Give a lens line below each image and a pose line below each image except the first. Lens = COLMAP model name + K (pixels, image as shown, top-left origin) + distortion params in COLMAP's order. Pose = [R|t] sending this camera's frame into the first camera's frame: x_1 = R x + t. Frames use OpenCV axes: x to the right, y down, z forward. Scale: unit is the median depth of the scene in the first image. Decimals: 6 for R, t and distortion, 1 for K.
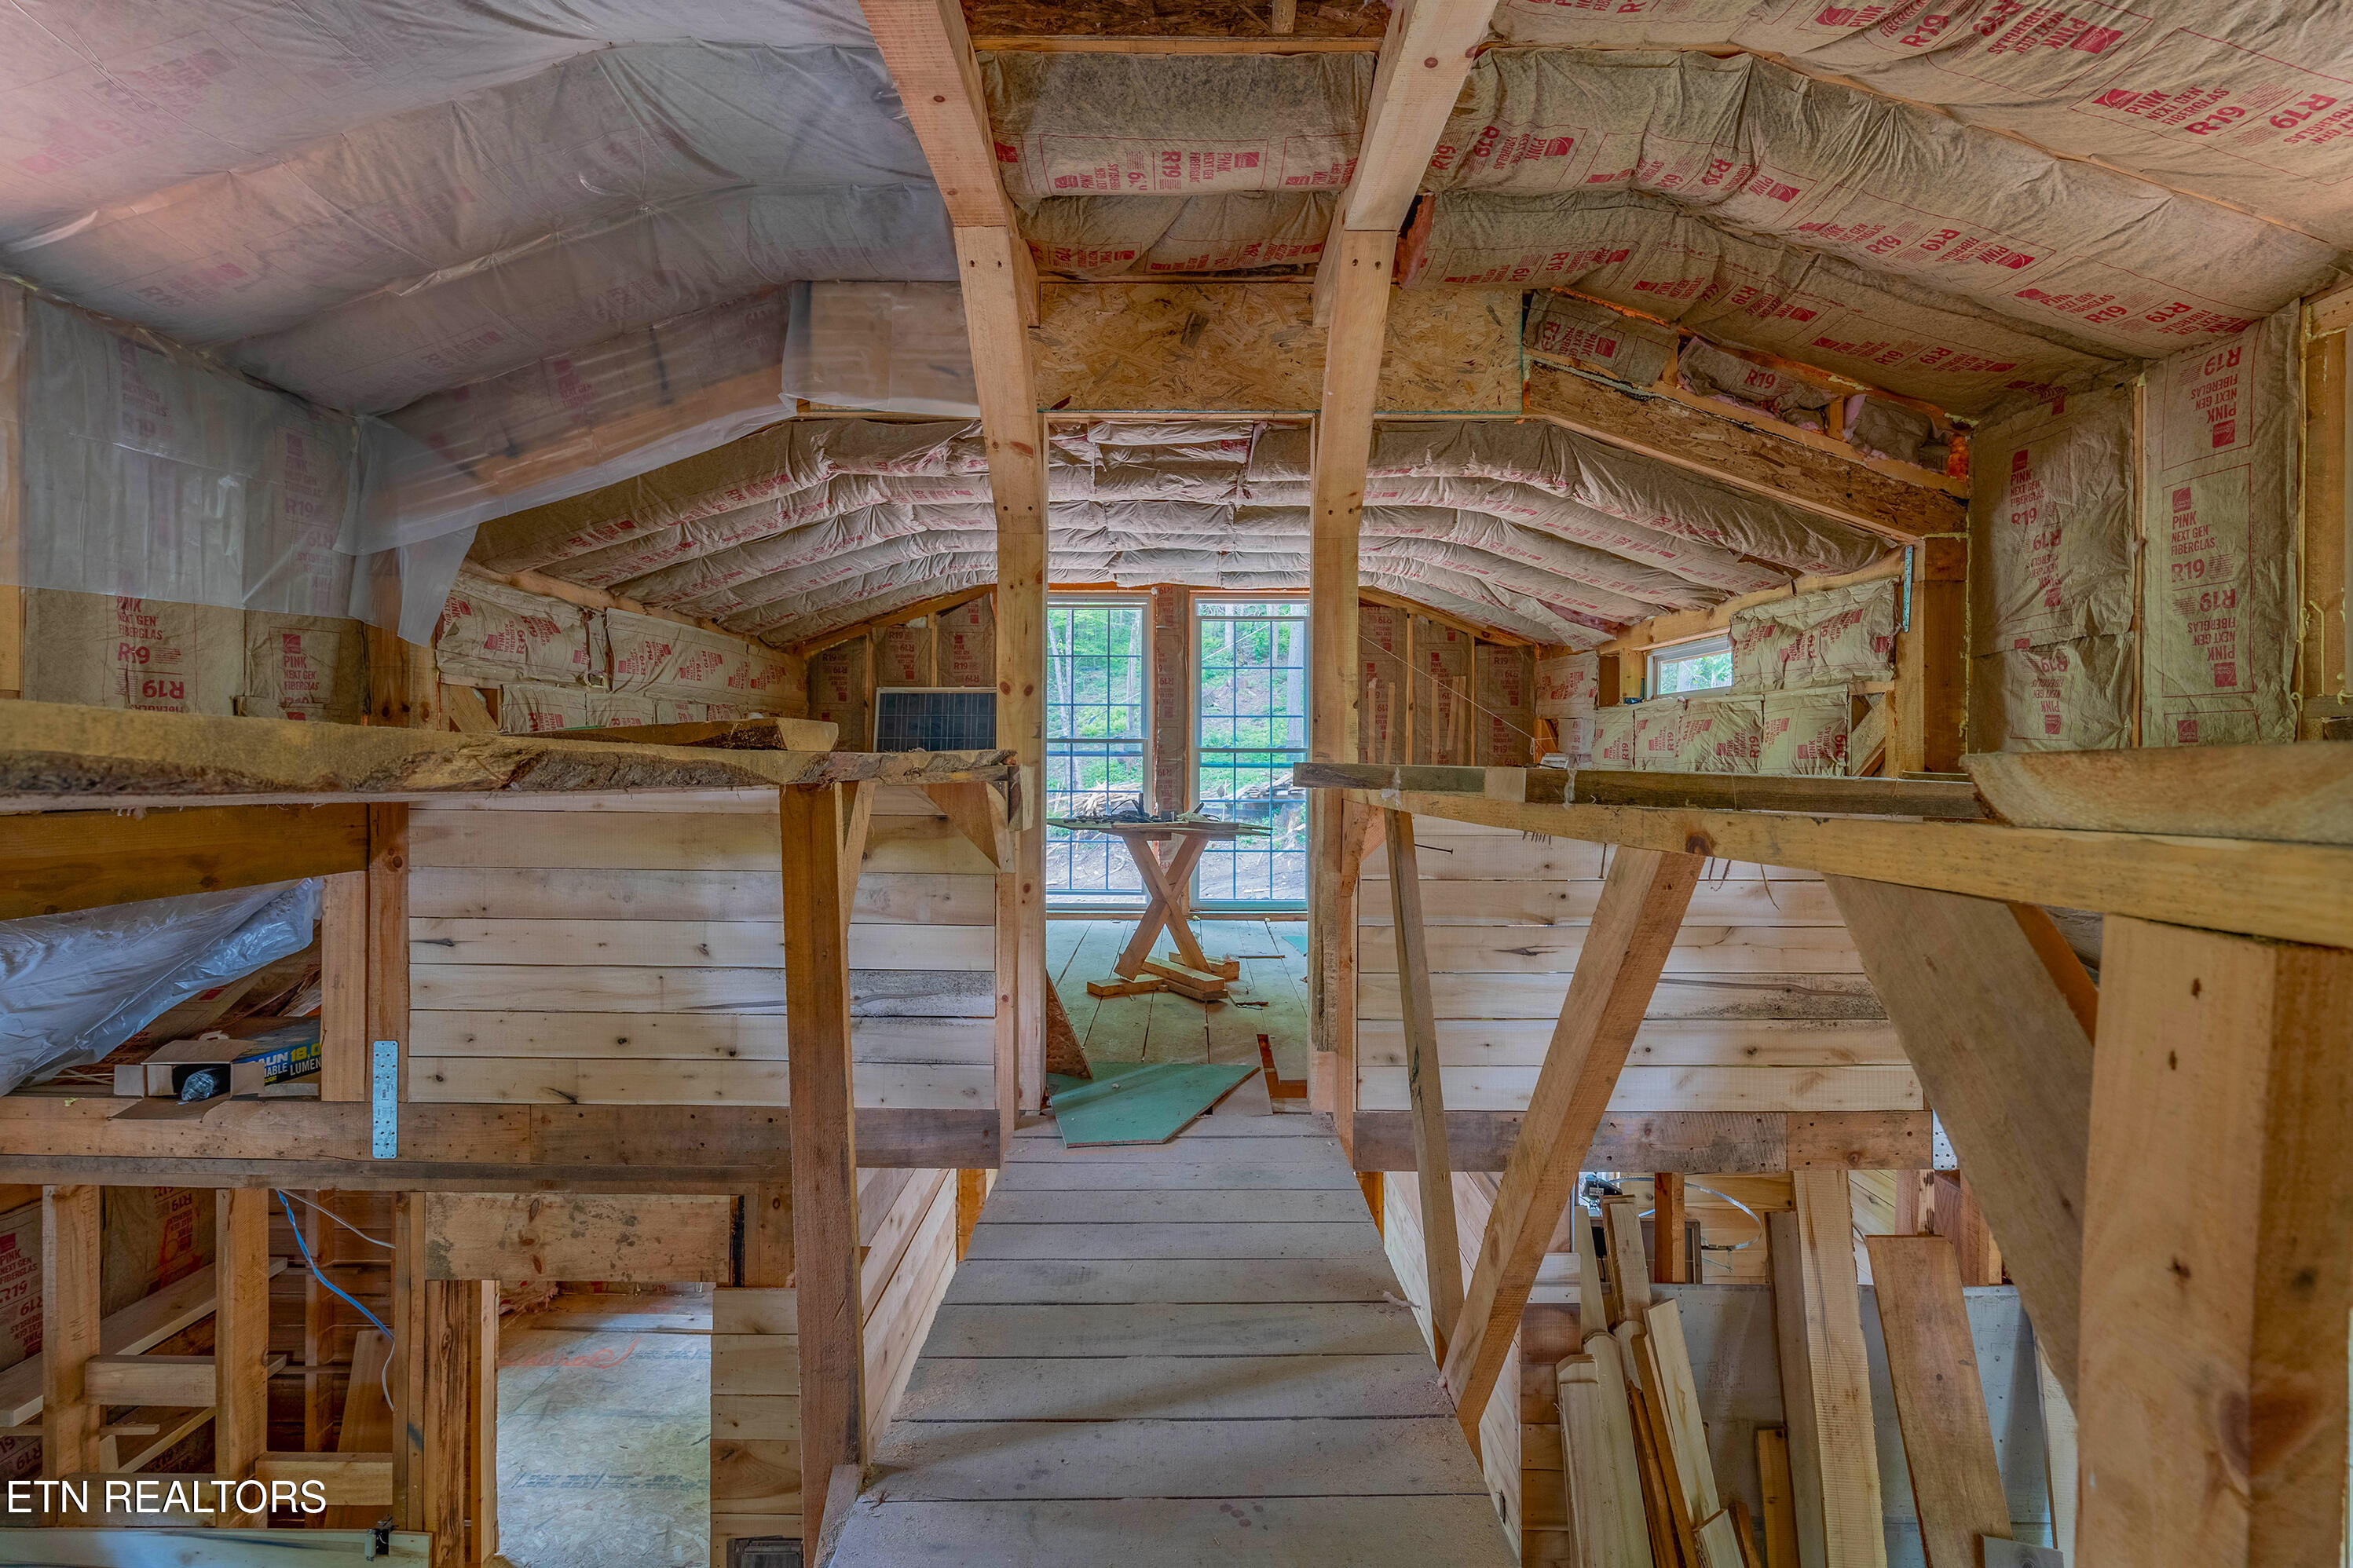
lens RADIAL K [[1083.4, 0, 1172.1], [0, 1083.4, 768.3], [0, 0, 1]] dist [-0.000475, -0.000617]
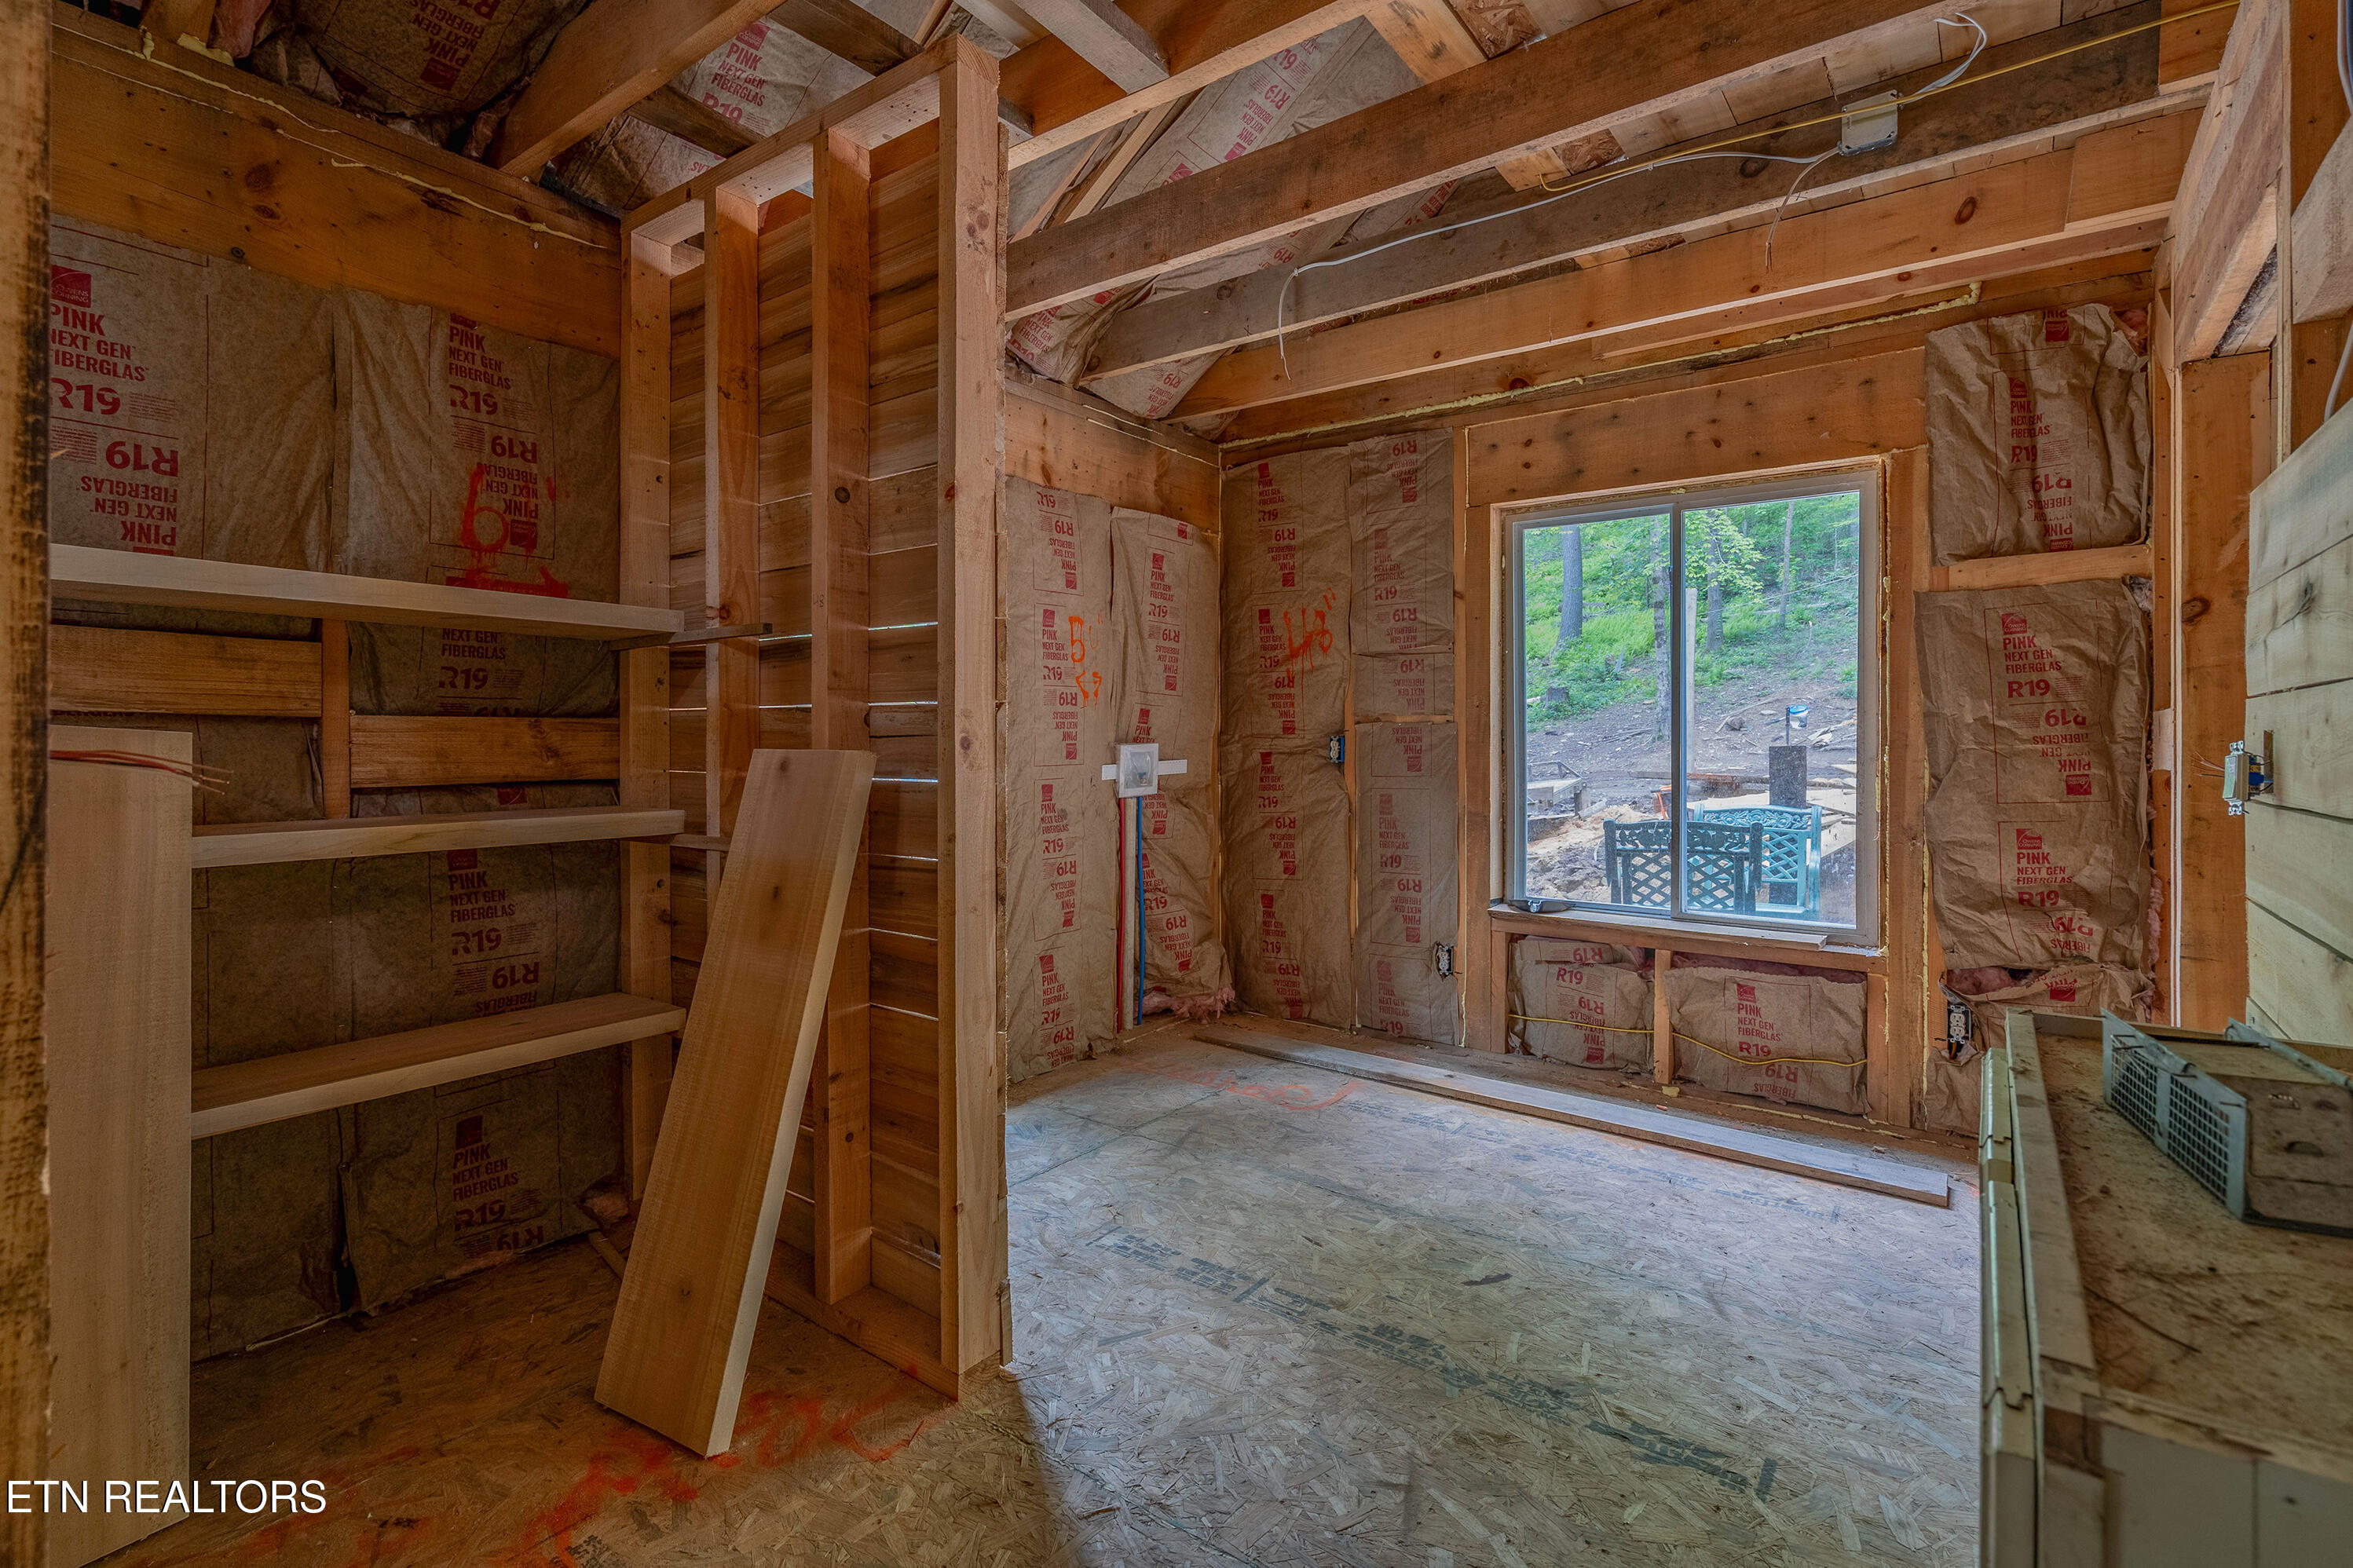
lens RADIAL K [[1083.4, 0, 1167.0], [0, 1083.4, 765.8], [0, 0, 1]] dist [-0.000475, -0.000617]
pose [[0.796834, 0.005851, -0.604170, -0.298322], [0.002236, 0.999918, 0.012633, 0.439485], [0.604195, -0.011417, 0.796755, 0.634241]]
